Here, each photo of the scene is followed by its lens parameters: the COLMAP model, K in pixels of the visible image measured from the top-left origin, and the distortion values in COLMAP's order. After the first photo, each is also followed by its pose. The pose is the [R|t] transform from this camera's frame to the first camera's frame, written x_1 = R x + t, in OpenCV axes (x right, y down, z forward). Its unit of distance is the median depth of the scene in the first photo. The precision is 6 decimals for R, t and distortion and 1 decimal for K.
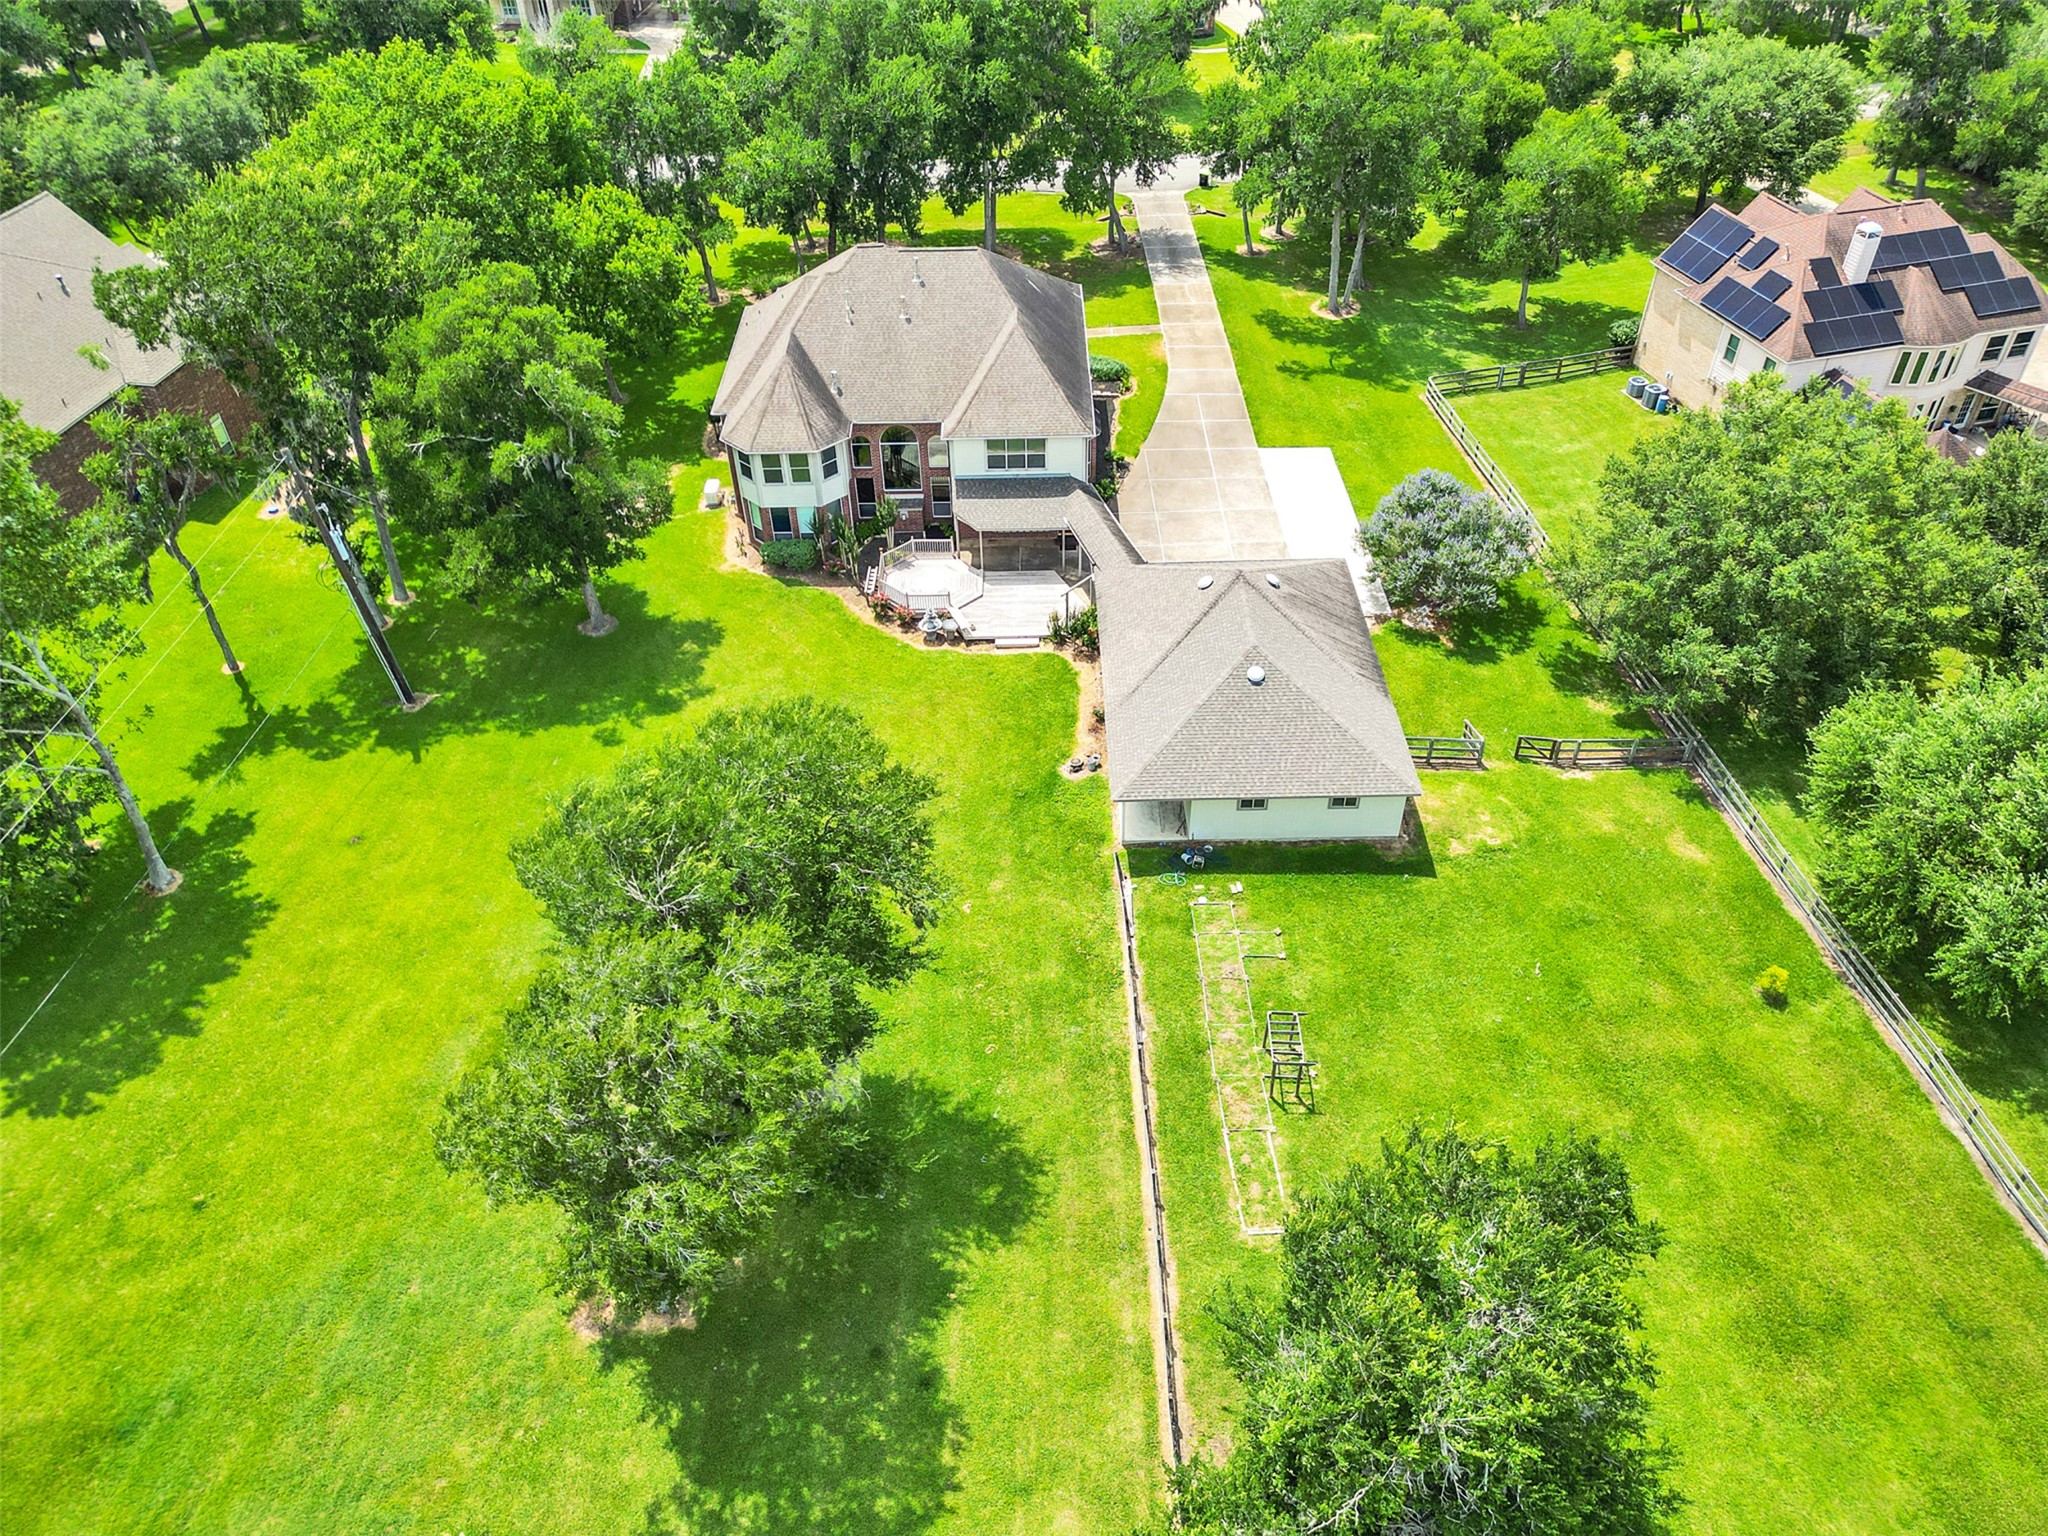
lens RADIAL K [[1435.2, 0, 1034.2], [0, 1435.2, 774.2], [0, 0, 1]] dist [0.064453, -0.060108]
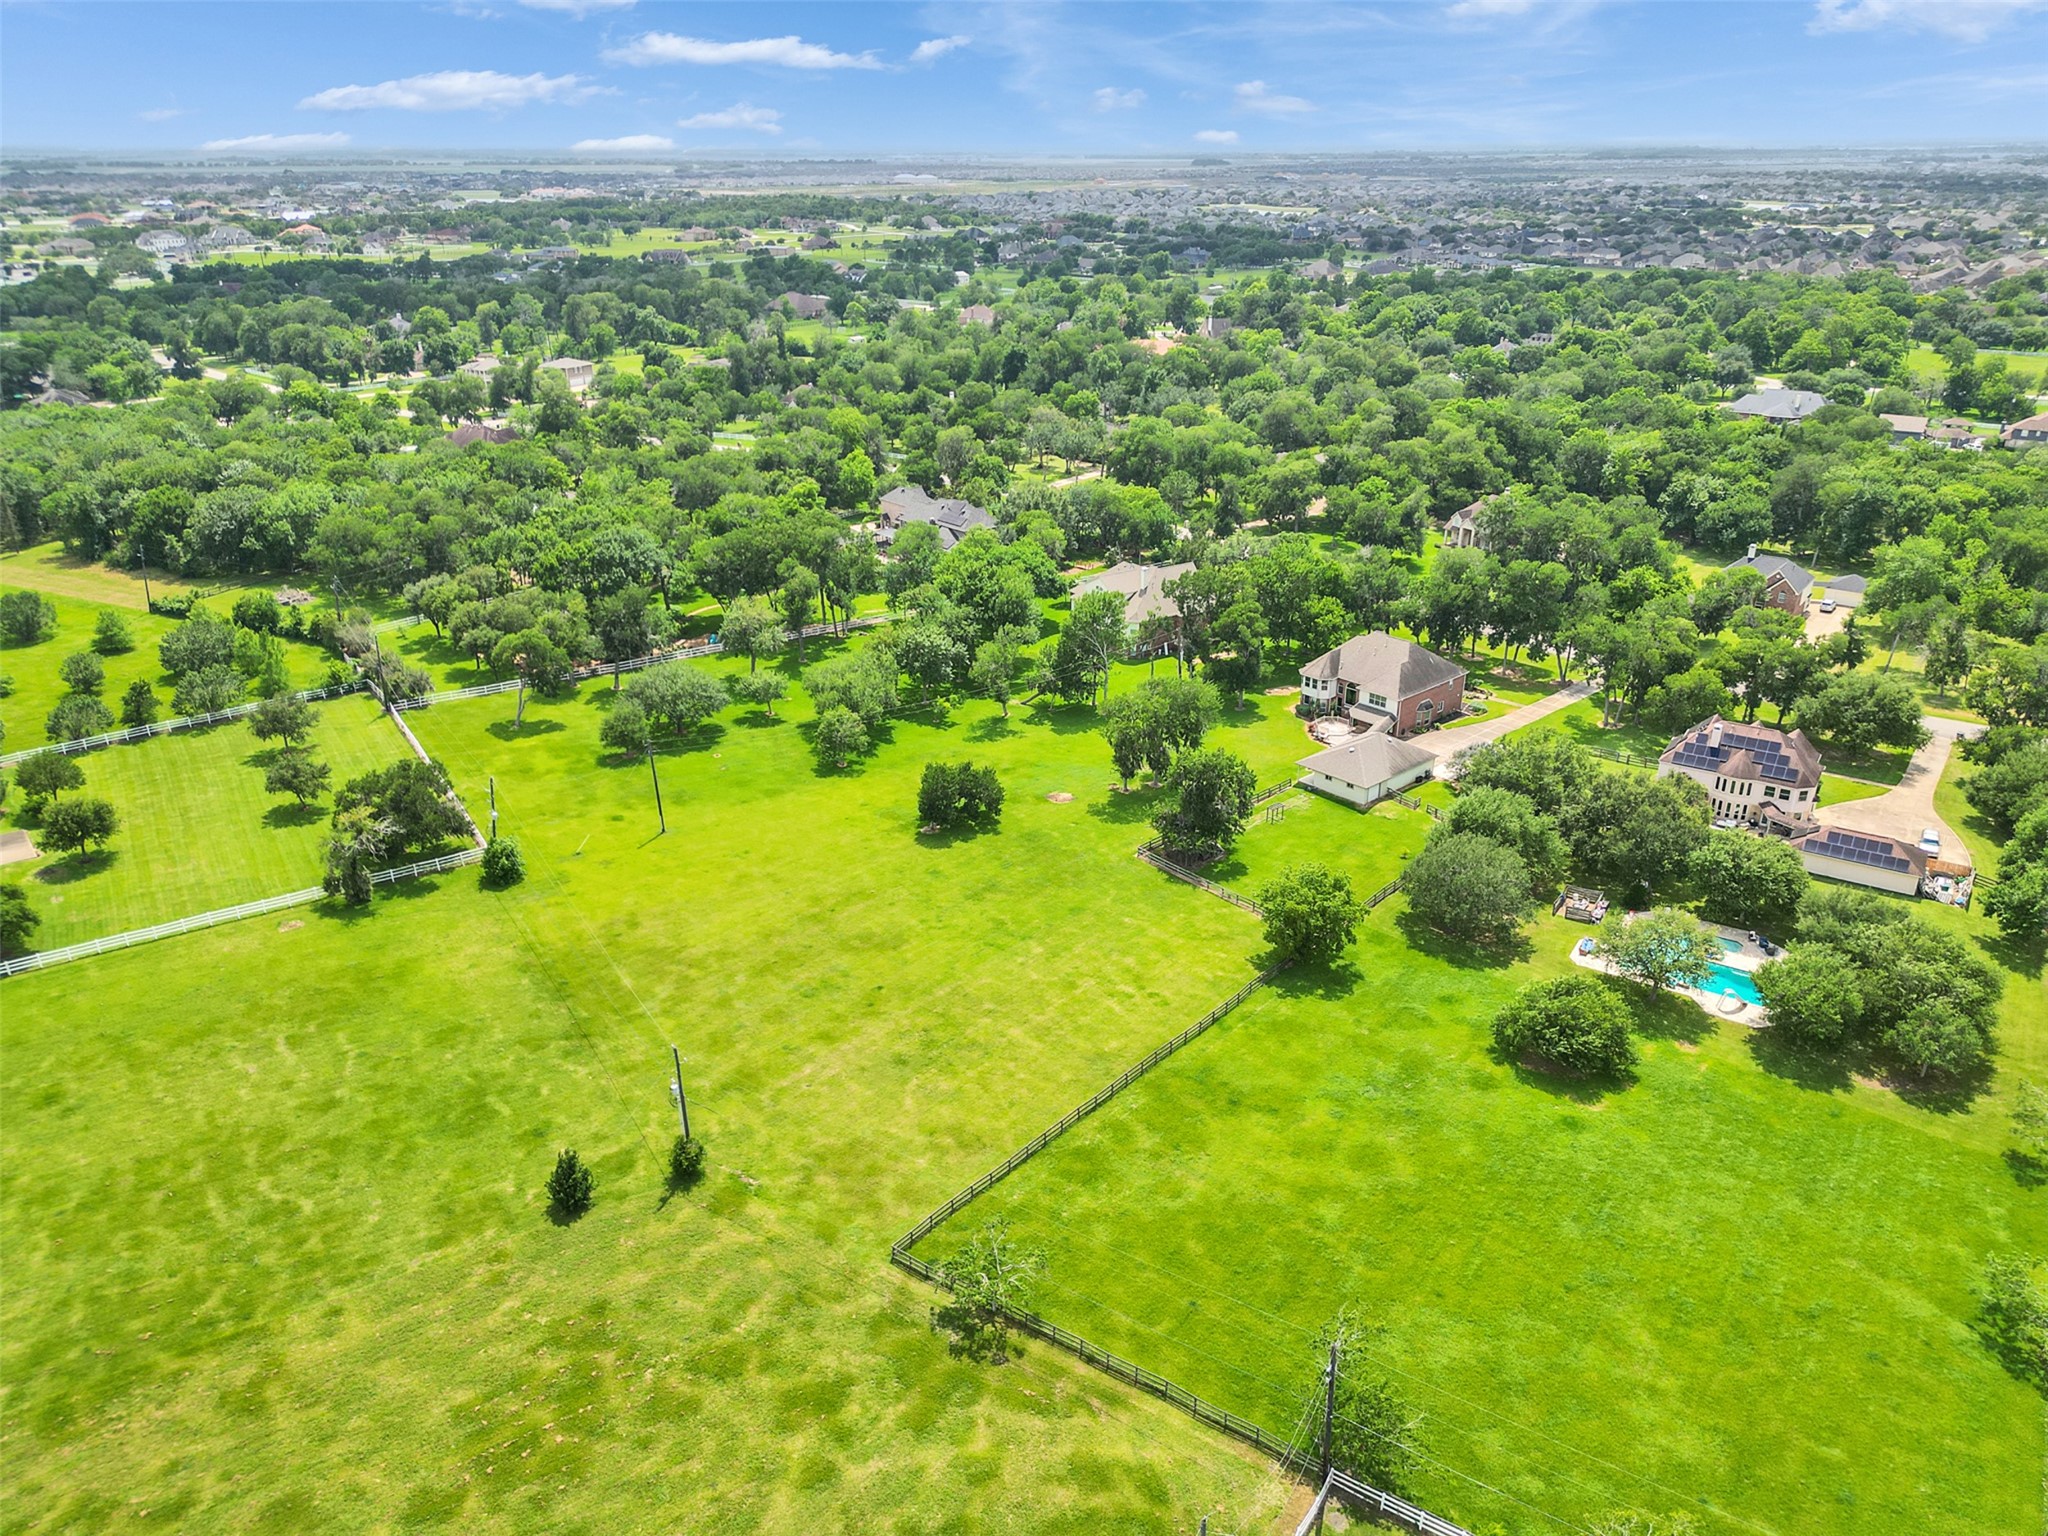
lens RADIAL K [[1429.2, 0, 1024.0], [0, 1429.2, 768.0], [0, 0, 1]] dist [0.075426, -0.084088]
pose [[0.661170, 0.316953, -0.679997, 1.304294], [-0.498890, 0.862685, -0.082972, 0.424730], [0.560325, 0.394102, 0.728505, -1.261200]]
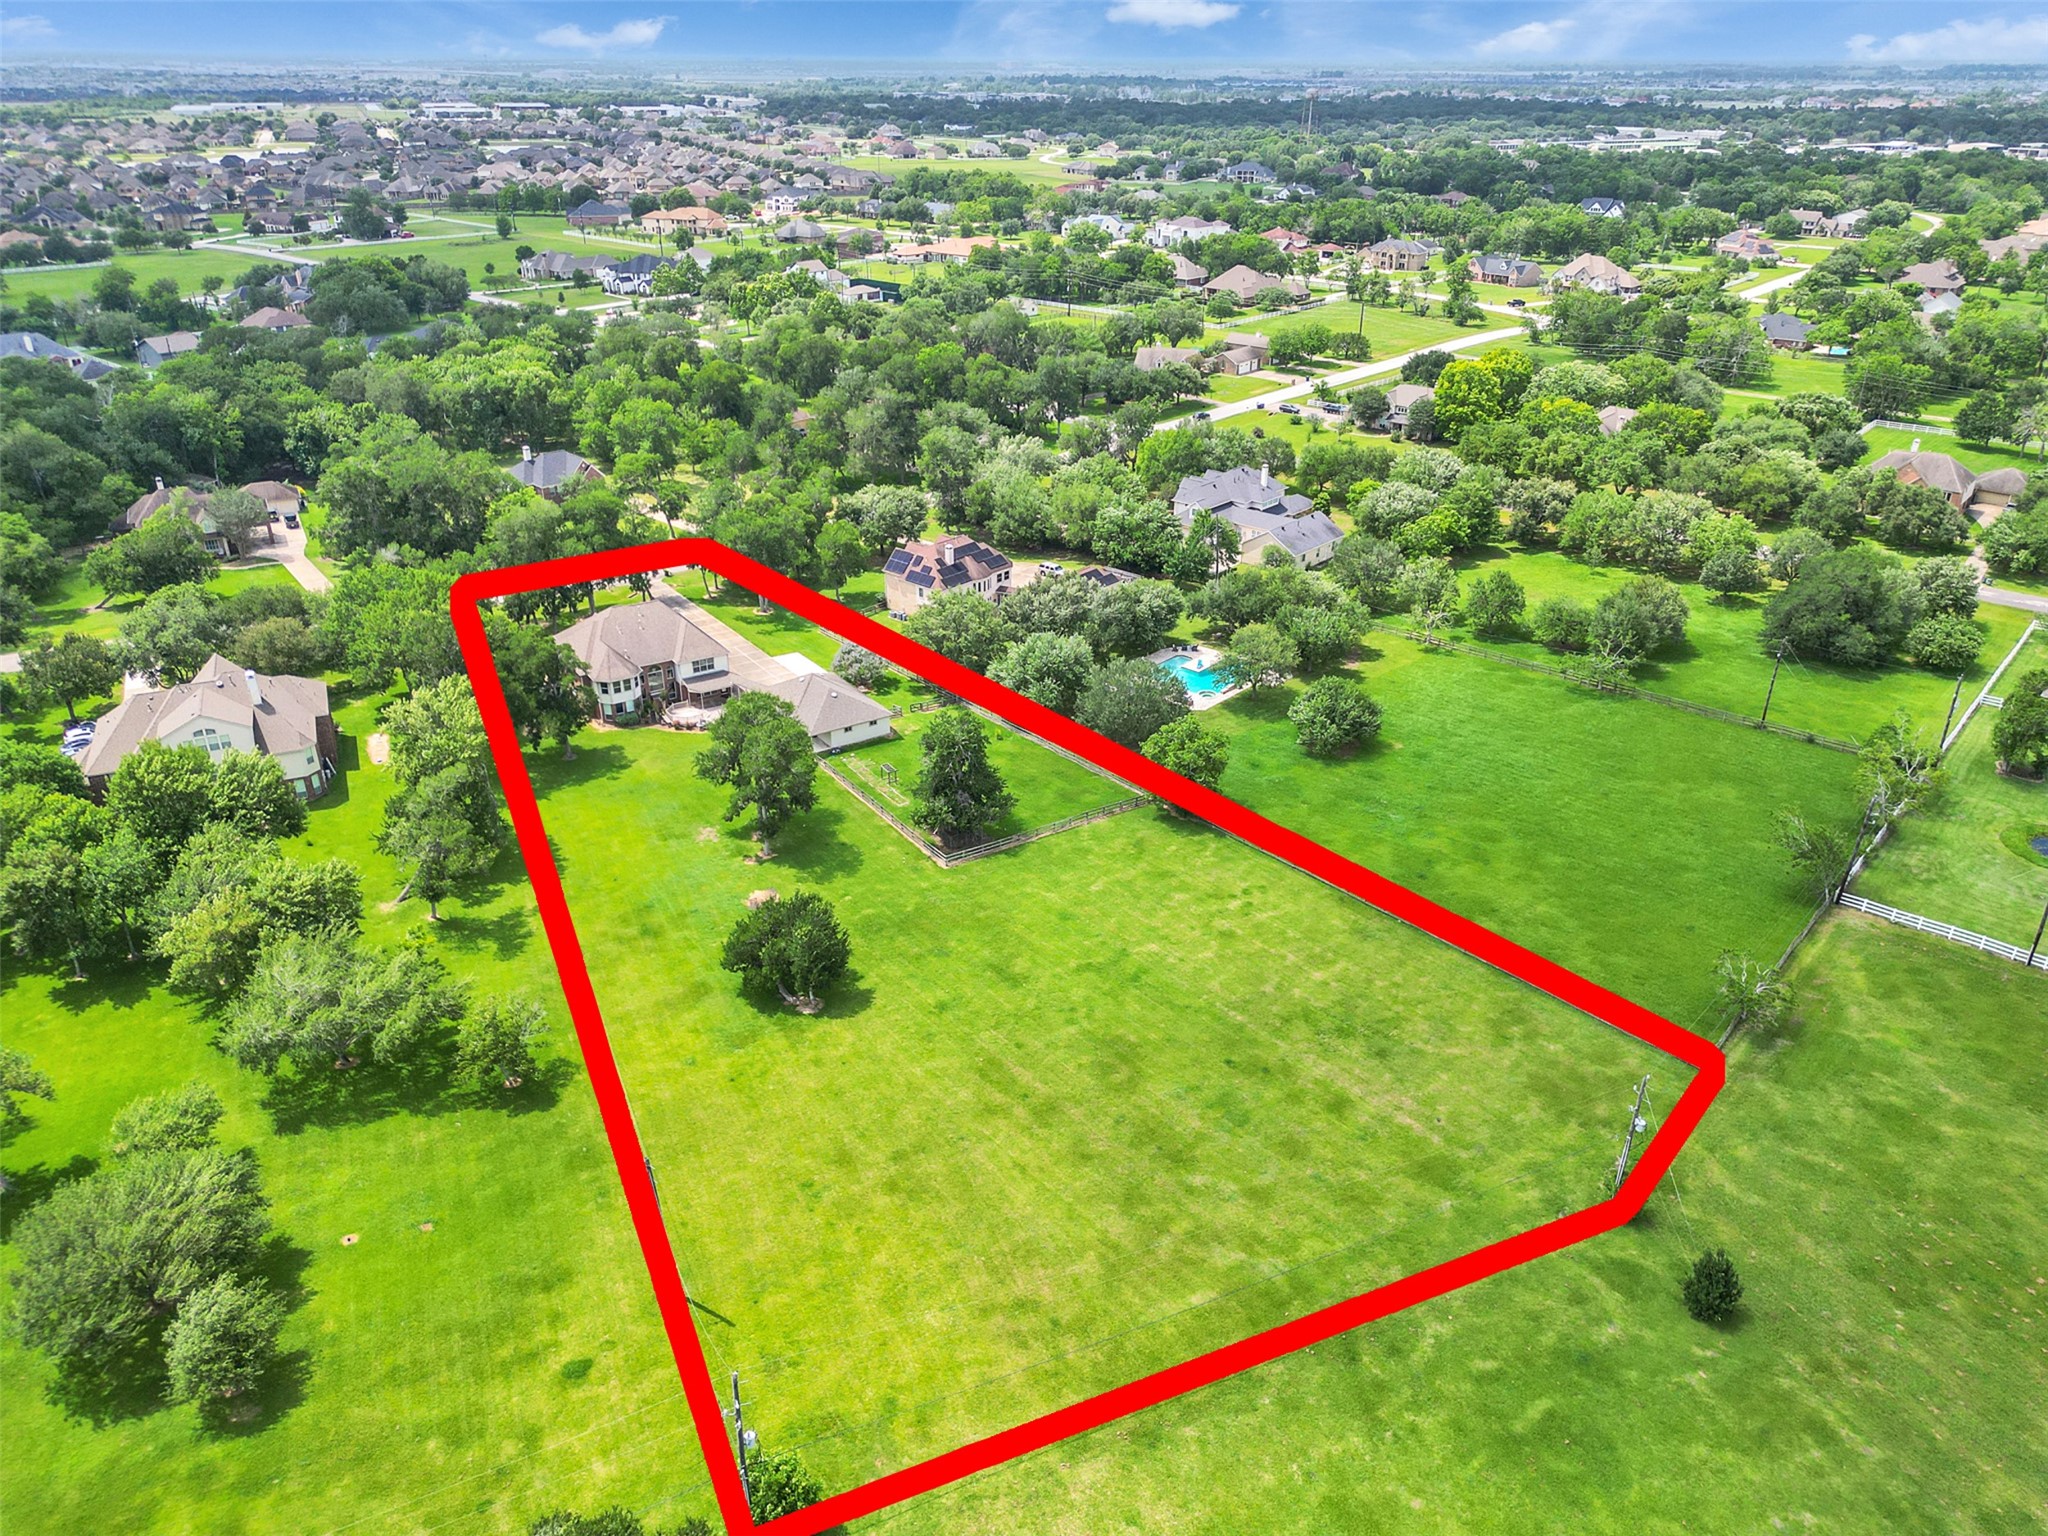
lens RADIAL K [[1429.2, 0, 1024.0], [0, 1429.2, 768.0], [0, 0, 1]] dist [0.075426, -0.084088]
pose [[0.838239, -0.223455, 0.497417, -0.730495], [0.343343, 0.924943, -0.163082, 0.490884], [-0.423641, 0.307487, 0.852045, -1.211203]]
